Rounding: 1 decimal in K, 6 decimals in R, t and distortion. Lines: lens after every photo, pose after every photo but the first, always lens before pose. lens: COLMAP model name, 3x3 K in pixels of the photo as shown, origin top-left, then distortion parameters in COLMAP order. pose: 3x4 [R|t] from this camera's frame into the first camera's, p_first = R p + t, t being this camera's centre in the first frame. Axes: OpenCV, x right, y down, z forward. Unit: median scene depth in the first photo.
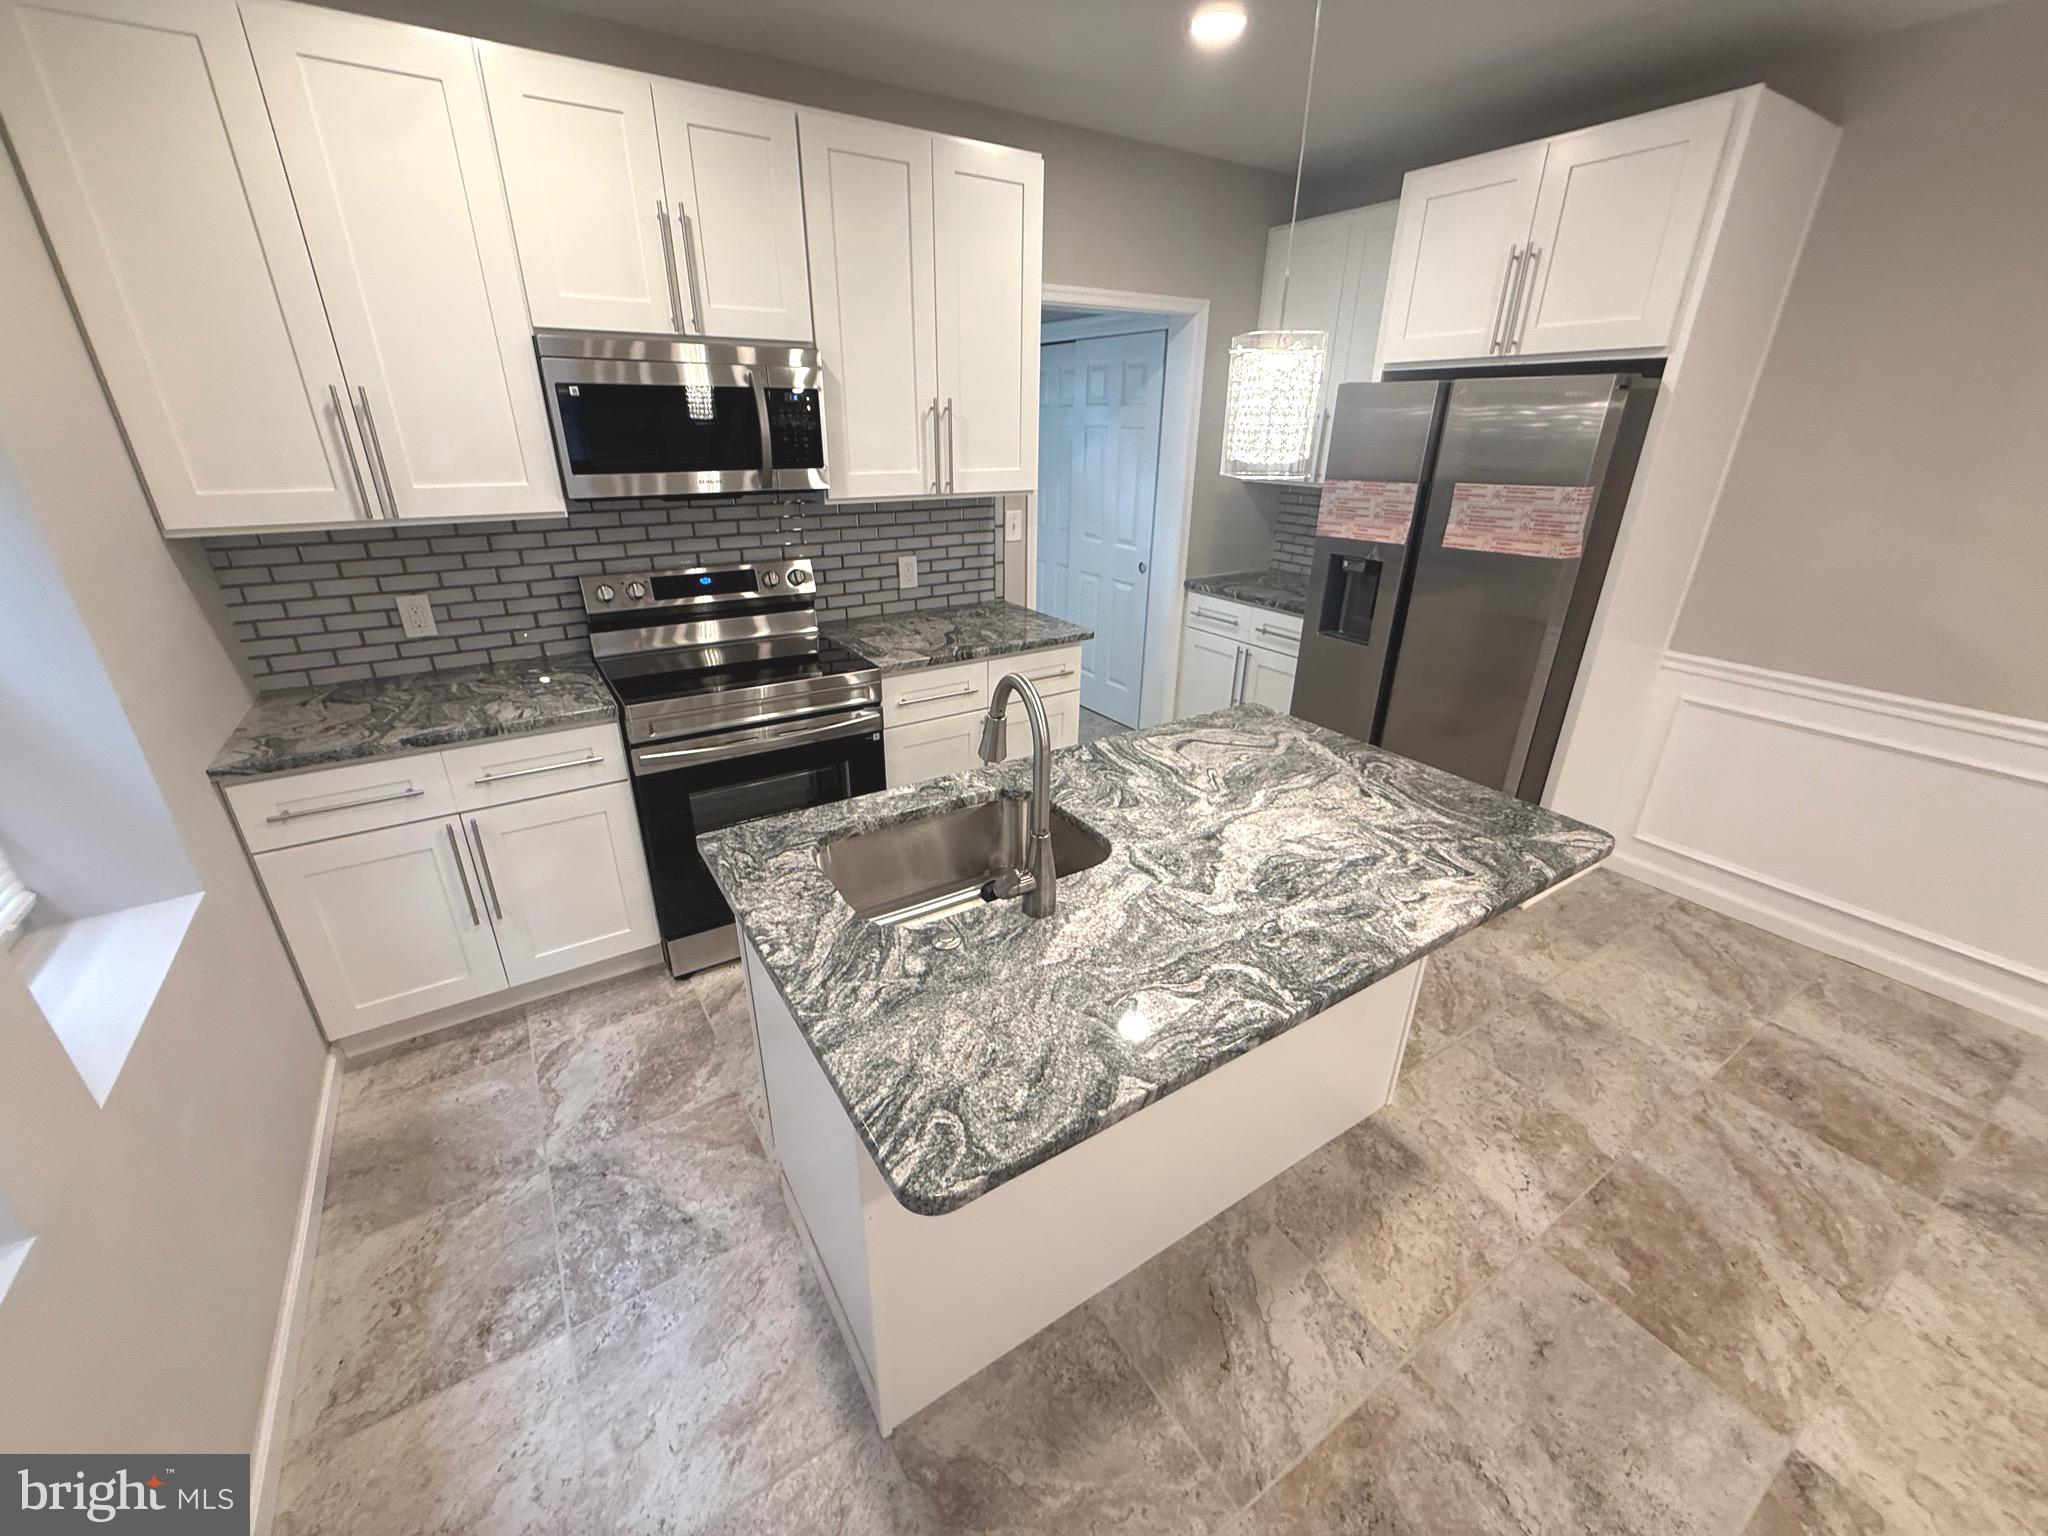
lens RADIAL K [[815.1, 0, 1017.0], [0, 815.1, 767.8], [0, 0, 1]] dist [-0.000724, 0.000352]
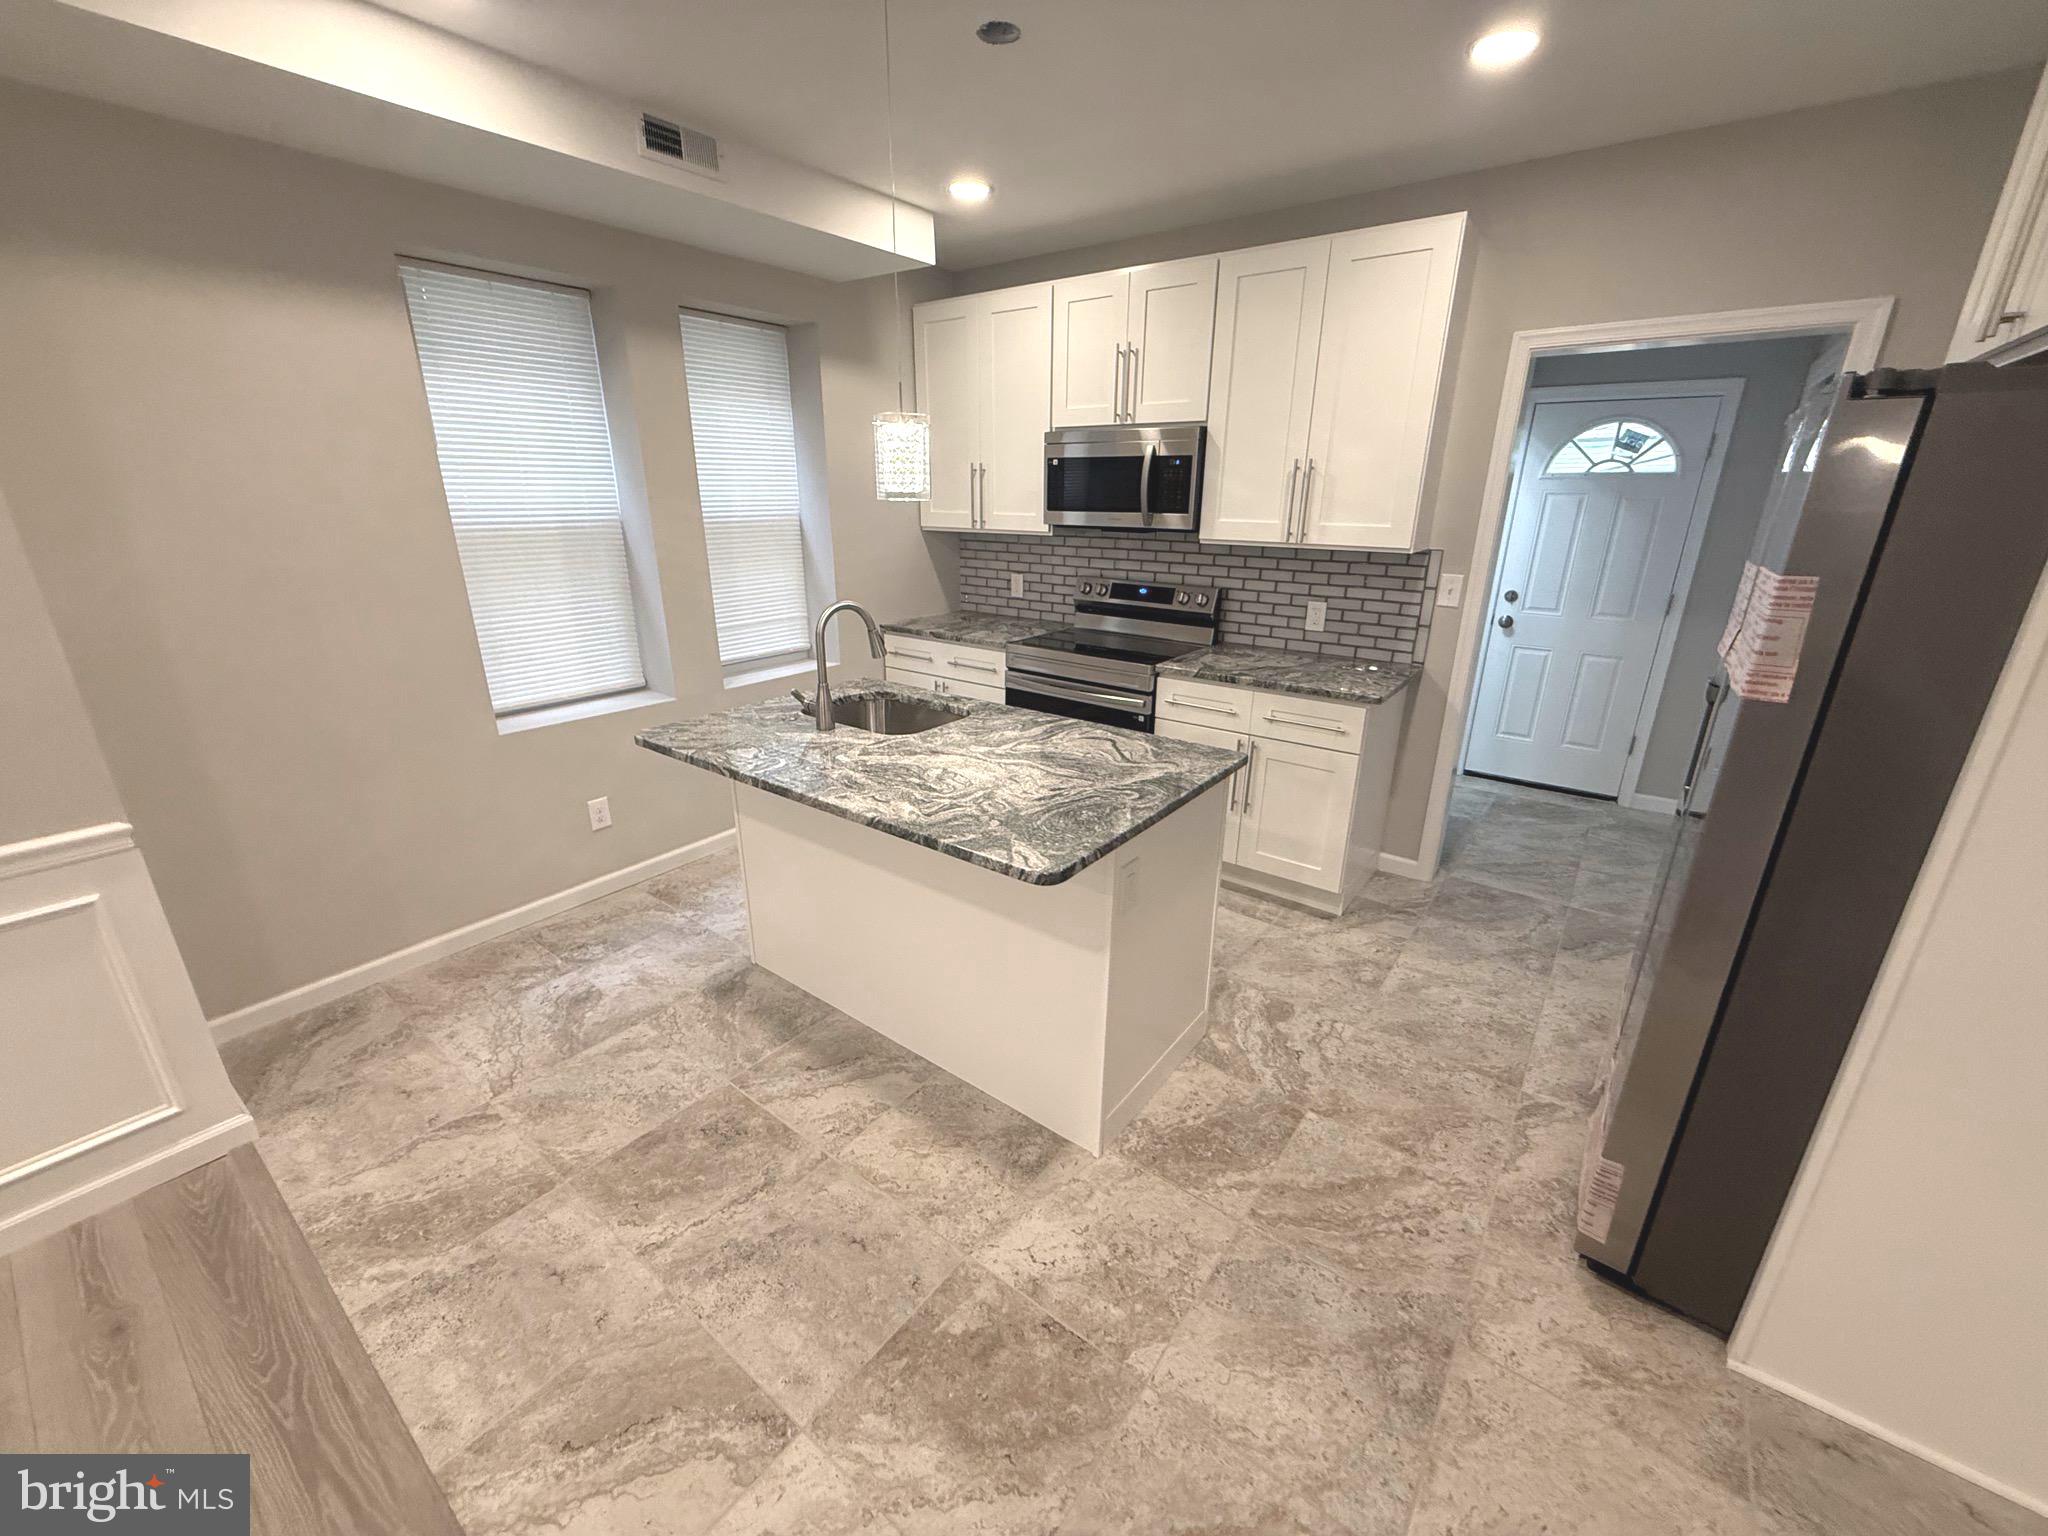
lens RADIAL K [[815.1, 0, 1017.0], [0, 815.1, 767.8], [0, 0, 1]] dist [-0.000724, 0.000352]
pose [[0.343636, 0.302927, -0.888903, 1.414688], [-0.374815, 0.912127, 0.165944, -0.163495], [0.861062, 0.276150, 0.426982, 0.470298]]
